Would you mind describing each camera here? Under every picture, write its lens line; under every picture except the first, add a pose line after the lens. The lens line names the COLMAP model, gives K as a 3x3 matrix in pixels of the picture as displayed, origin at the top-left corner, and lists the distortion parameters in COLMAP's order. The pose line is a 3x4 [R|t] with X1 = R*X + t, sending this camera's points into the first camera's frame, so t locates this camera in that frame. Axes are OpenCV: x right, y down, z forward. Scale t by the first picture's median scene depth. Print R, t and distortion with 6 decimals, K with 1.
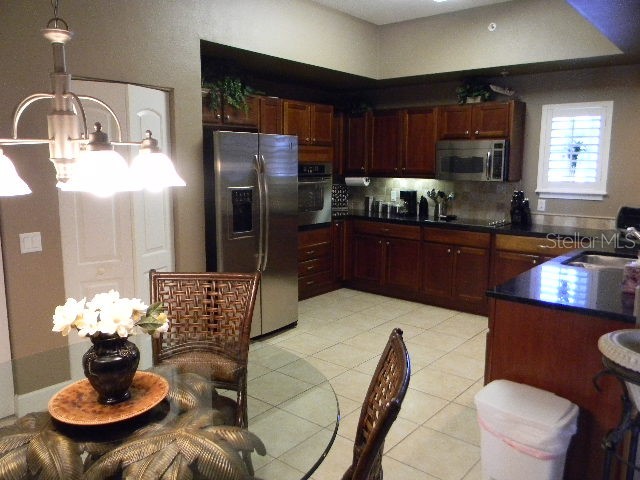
lens RADIAL K [[516.3, 0, 320.0], [0, 516.3, 240.0], [0, 0, 1]] dist [-0.010684, -0.002281]
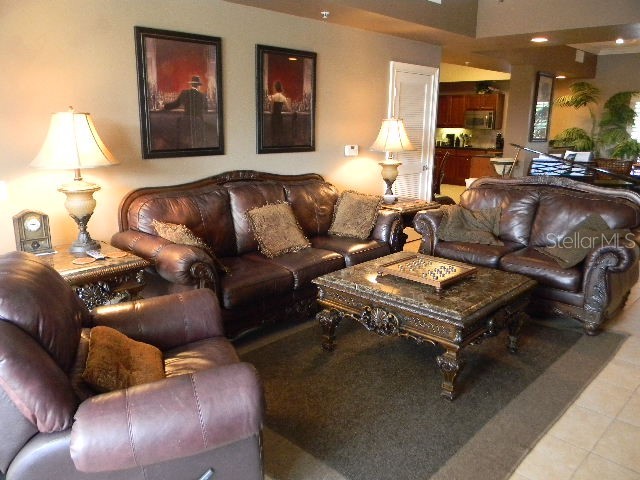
lens RADIAL K [[516.3, 0, 320.0], [0, 516.3, 240.0], [0, 0, 1]] dist [-0.010684, -0.002281]
pose [[0.996900, 0.025837, -0.074320, -0.213441], [-0.019927, 0.996660, 0.079192, 0.198084], [0.076118, -0.077466, 0.994085, -1.292349]]
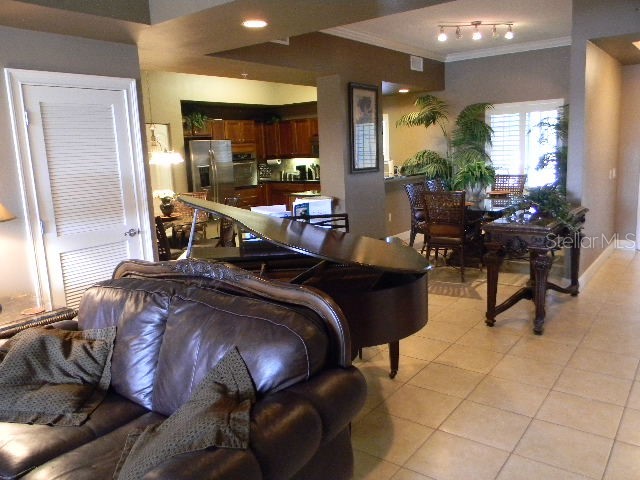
lens RADIAL K [[516.3, 0, 320.0], [0, 516.3, 240.0], [0, 0, 1]] dist [-0.010684, -0.002281]
pose [[0.997830, -0.057295, 0.032430, 0.180099], [0.056474, 0.998073, 0.025713, 0.130766], [-0.033840, -0.023825, 0.999143, -0.863750]]
